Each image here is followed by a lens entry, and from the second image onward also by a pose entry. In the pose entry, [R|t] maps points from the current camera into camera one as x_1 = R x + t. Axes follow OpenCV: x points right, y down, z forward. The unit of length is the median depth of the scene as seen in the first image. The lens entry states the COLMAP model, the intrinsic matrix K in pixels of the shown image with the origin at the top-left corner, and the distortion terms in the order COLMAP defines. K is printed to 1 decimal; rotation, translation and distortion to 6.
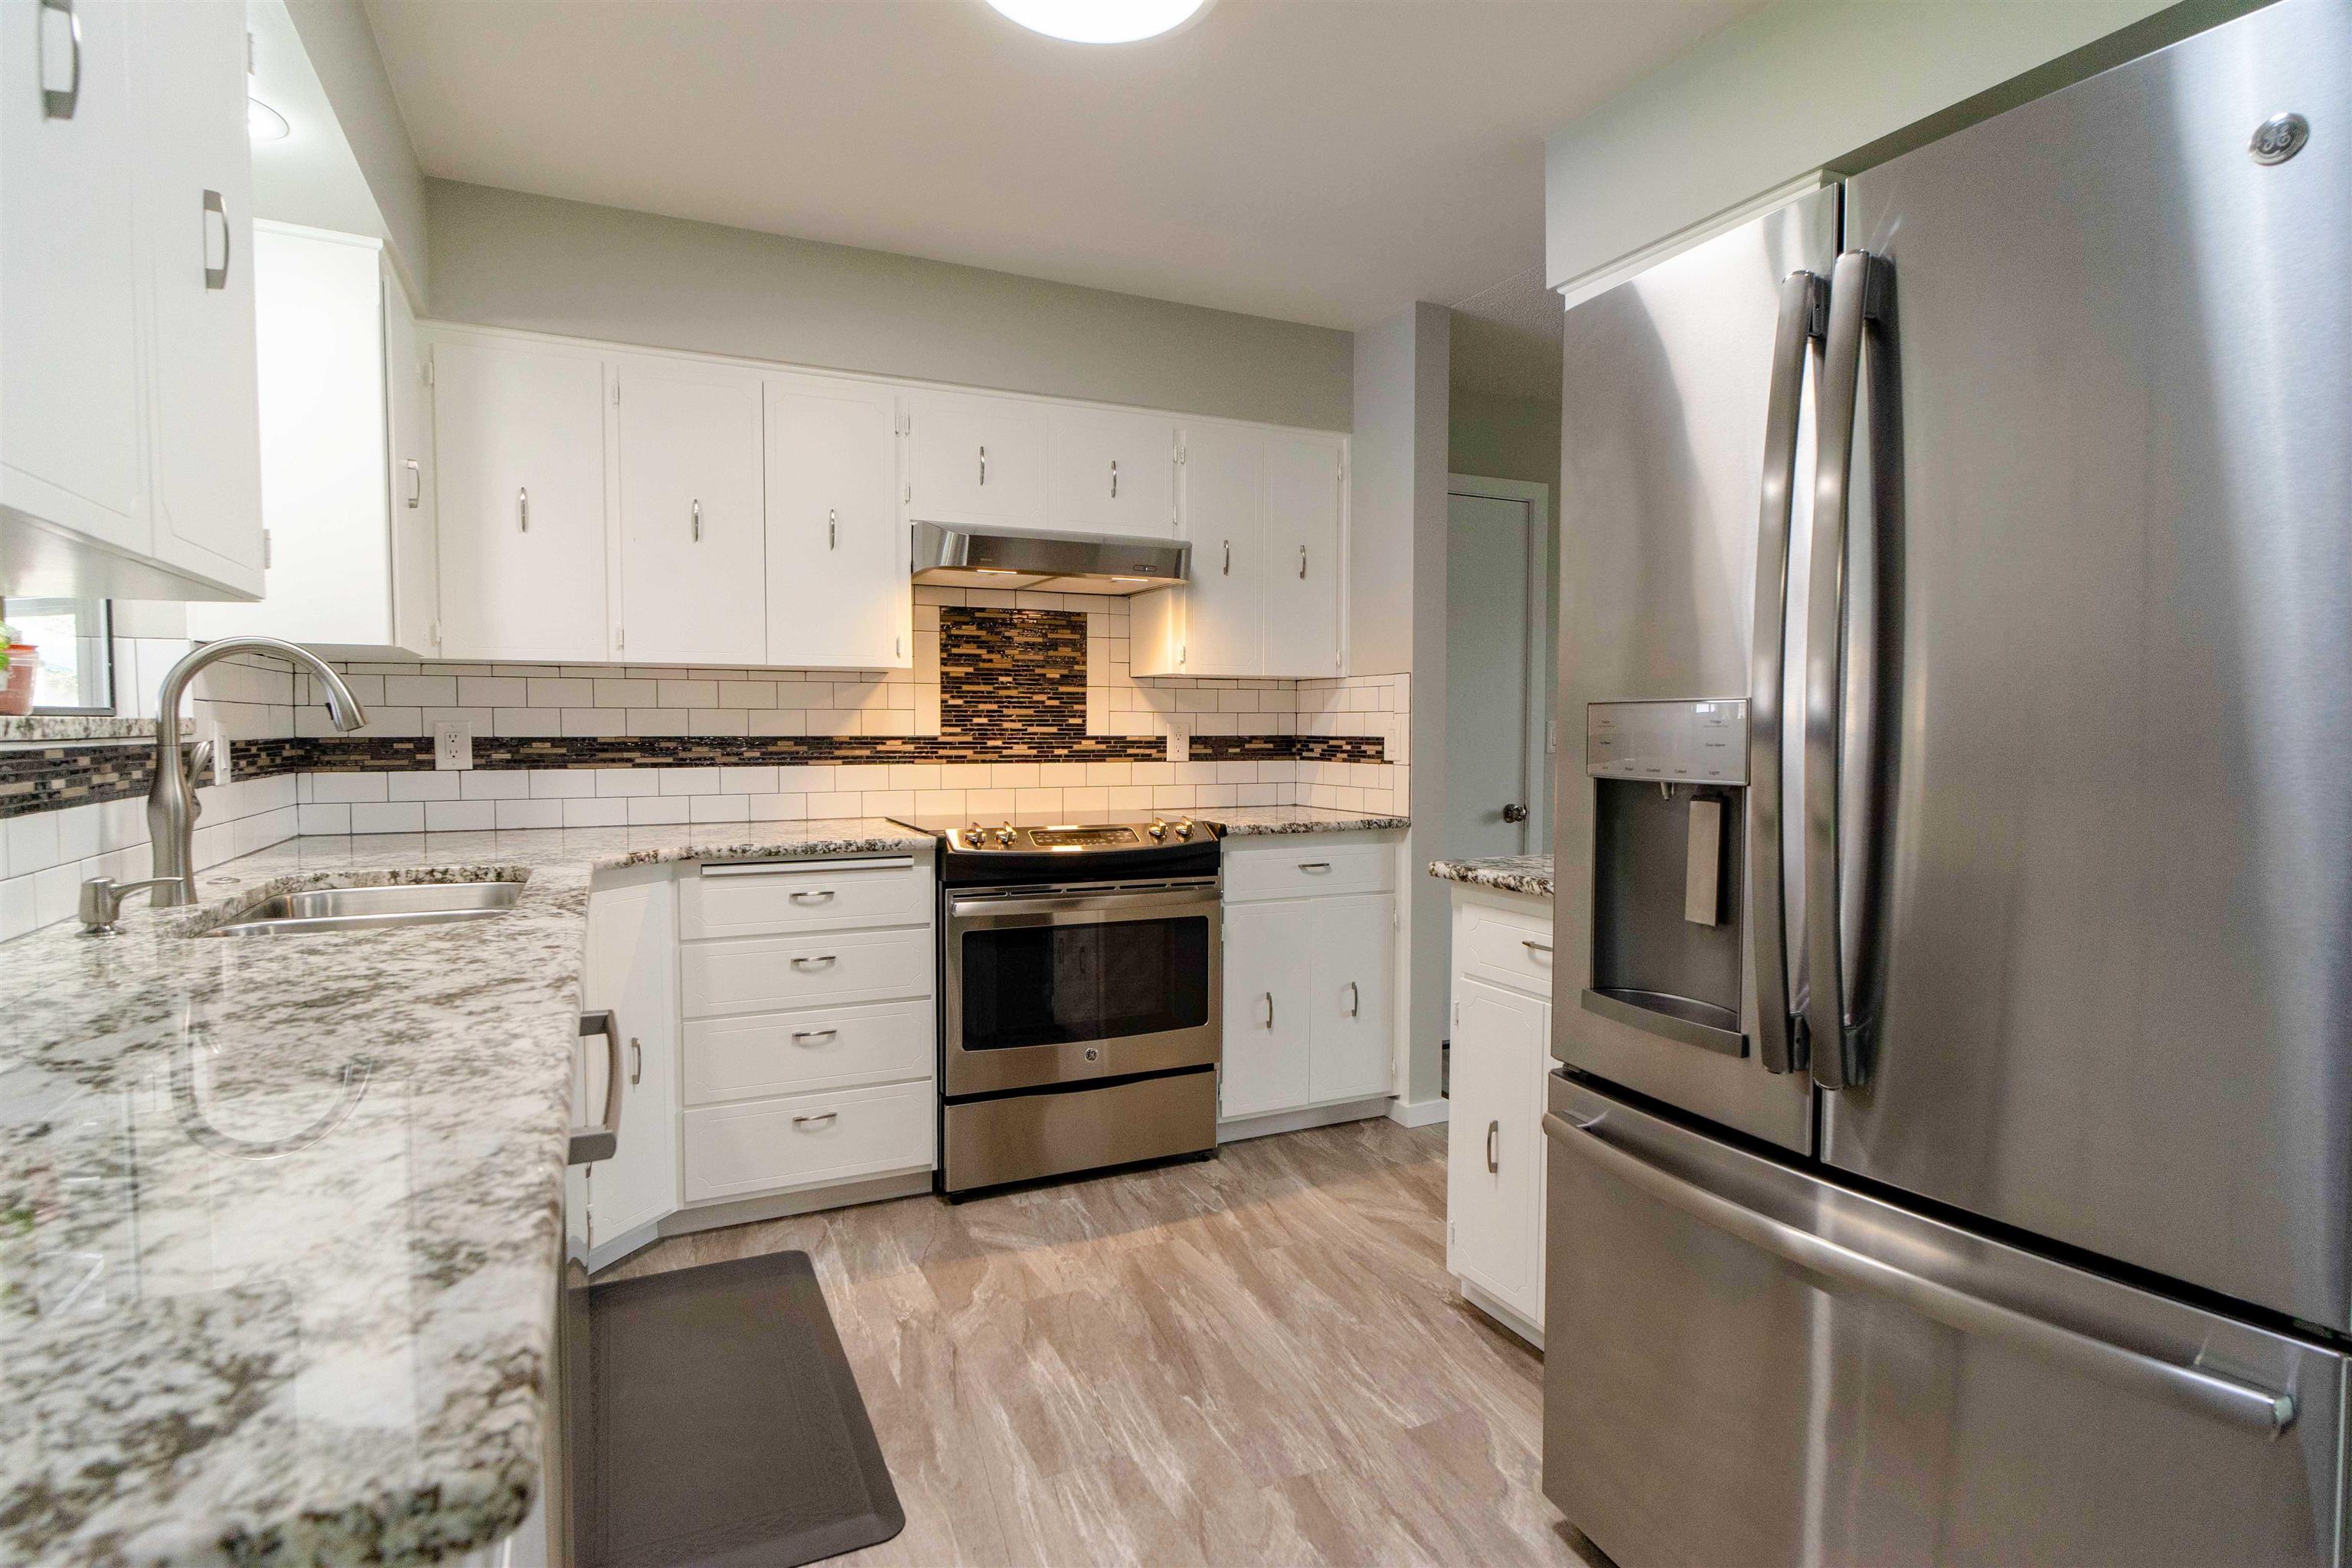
lens RADIAL K [[1206.3, 0, 1183.0], [0, 1206.3, 783.4], [0, 0, 1]] dist [0.000021, -0.000194]
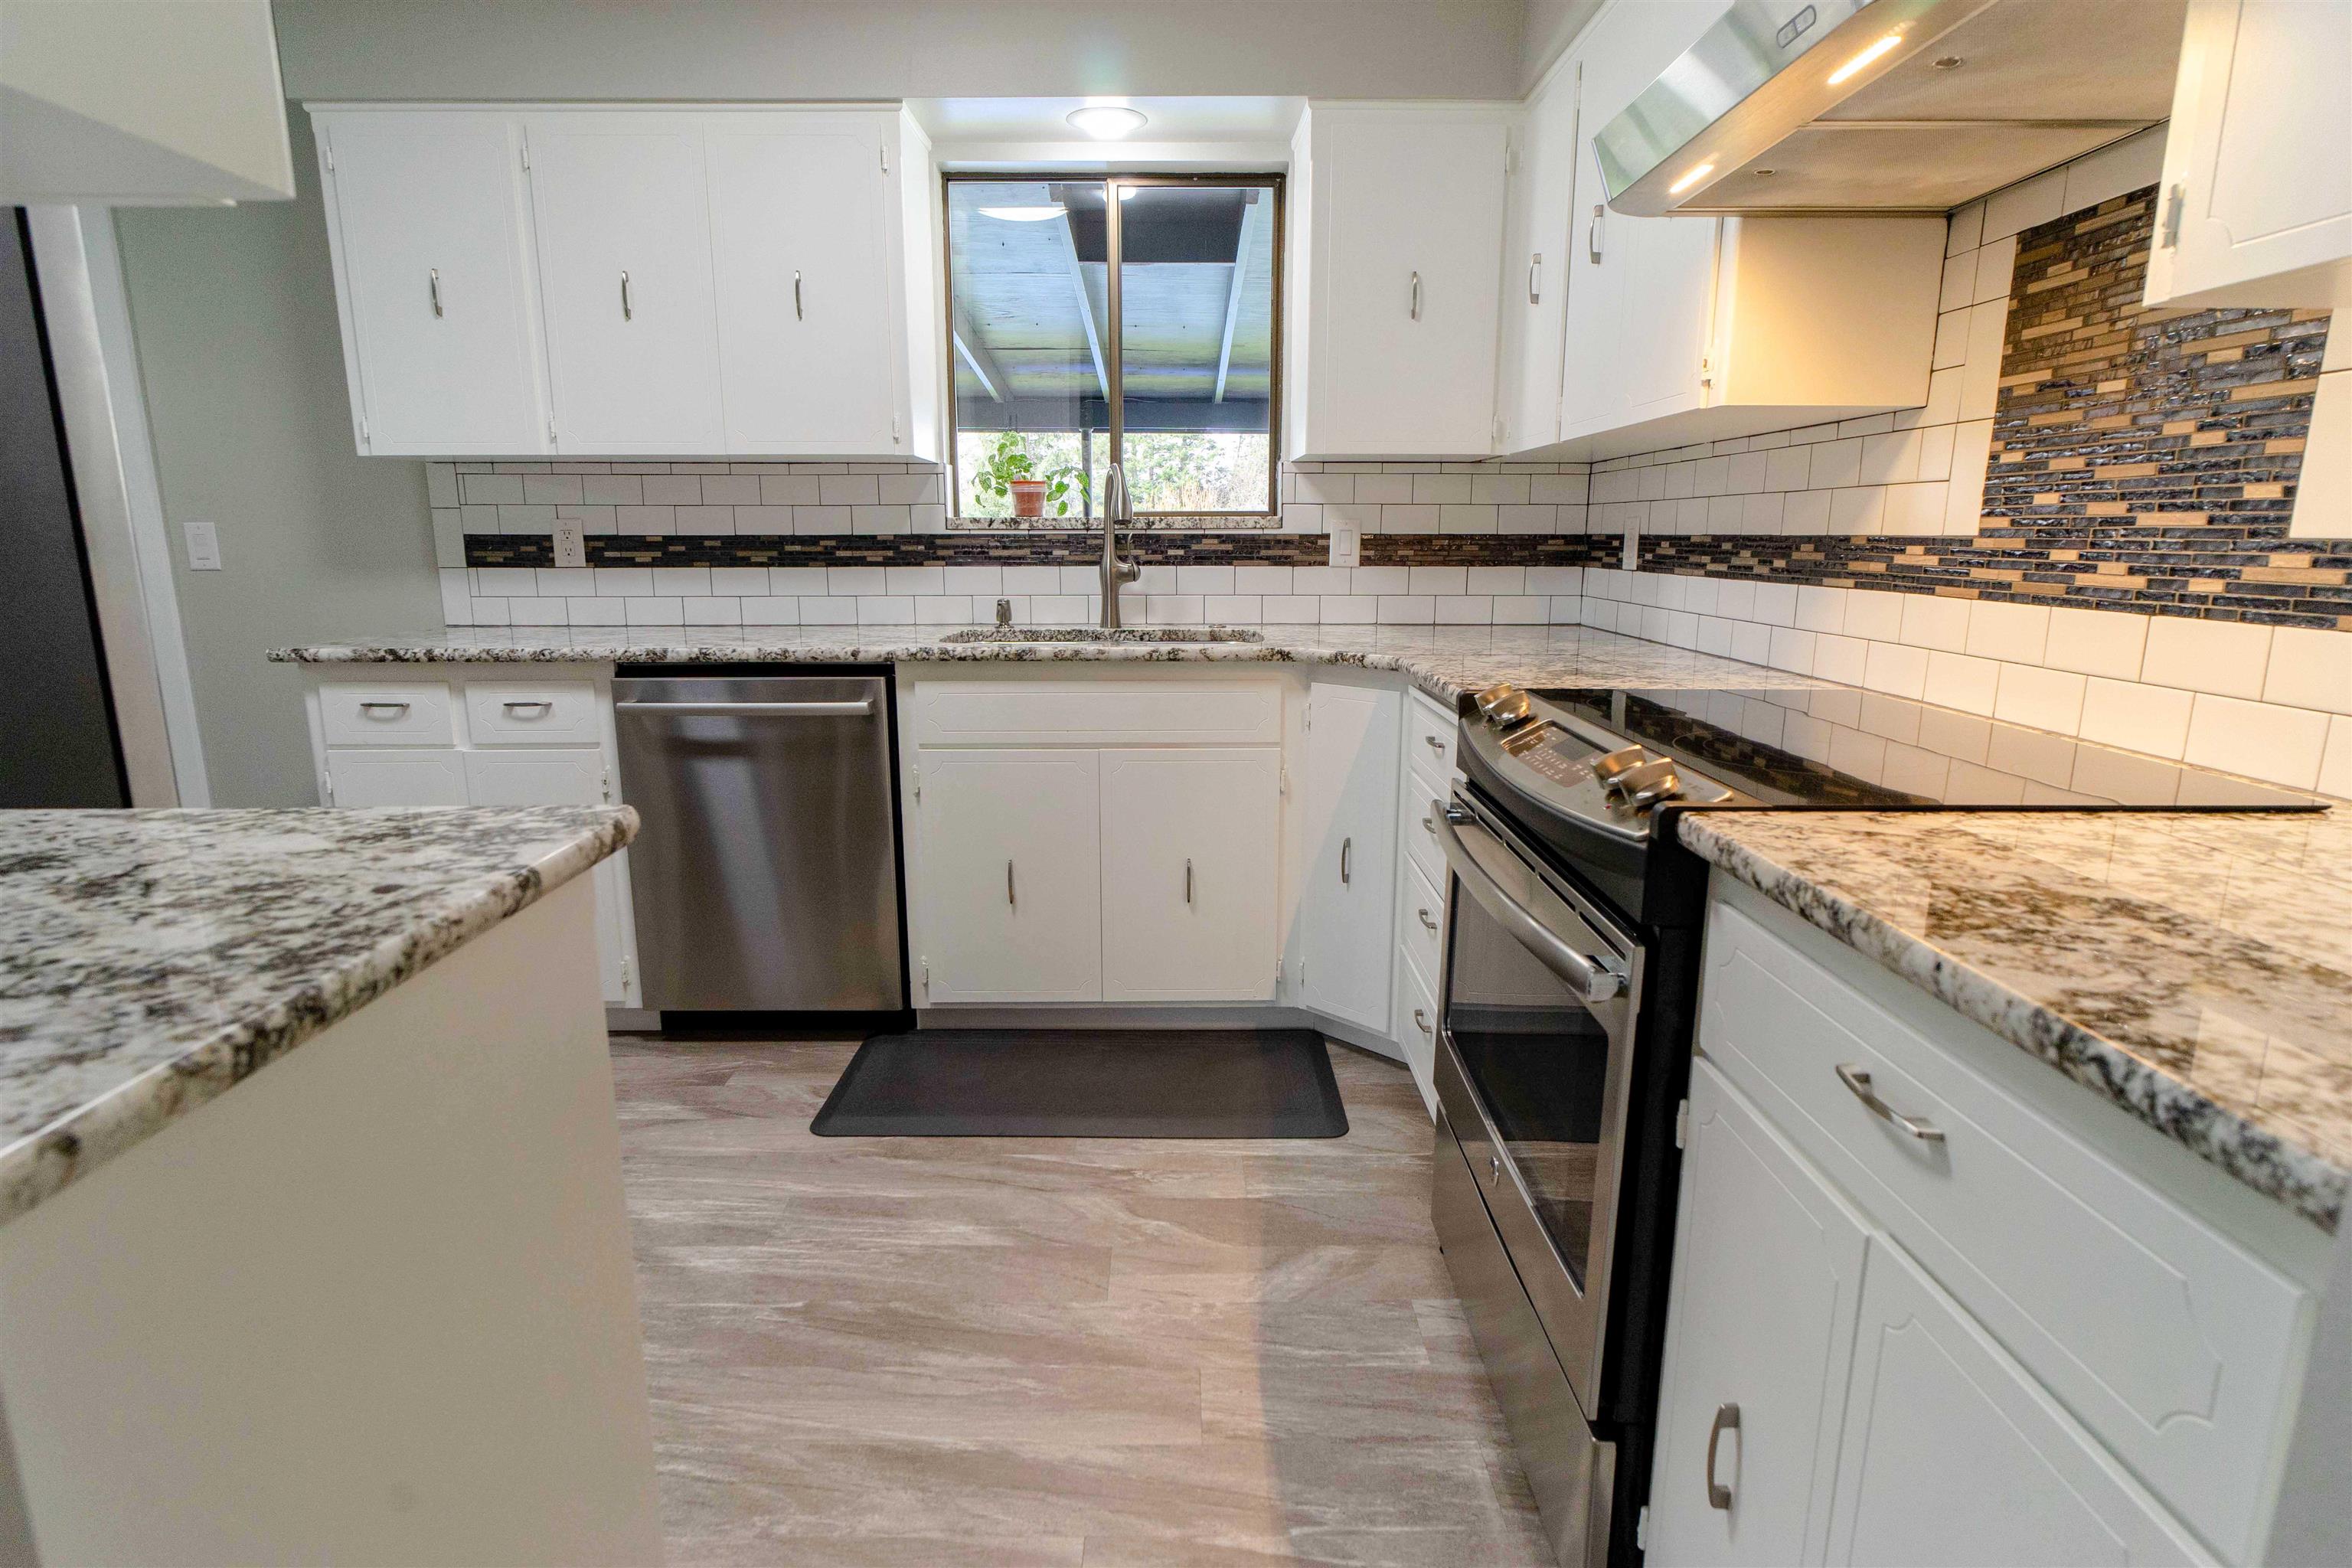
lens RADIAL K [[1206.3, 0, 1182.0], [0, 1206.3, 780.0], [0, 0, 1]] dist [0.000021, -0.000194]
pose [[-0.431694, 0.179453, -0.883989, 0.348191], [-0.044248, 0.974618, 0.219460, -0.036397], [0.900934, 0.133854, -0.412797, 0.927886]]
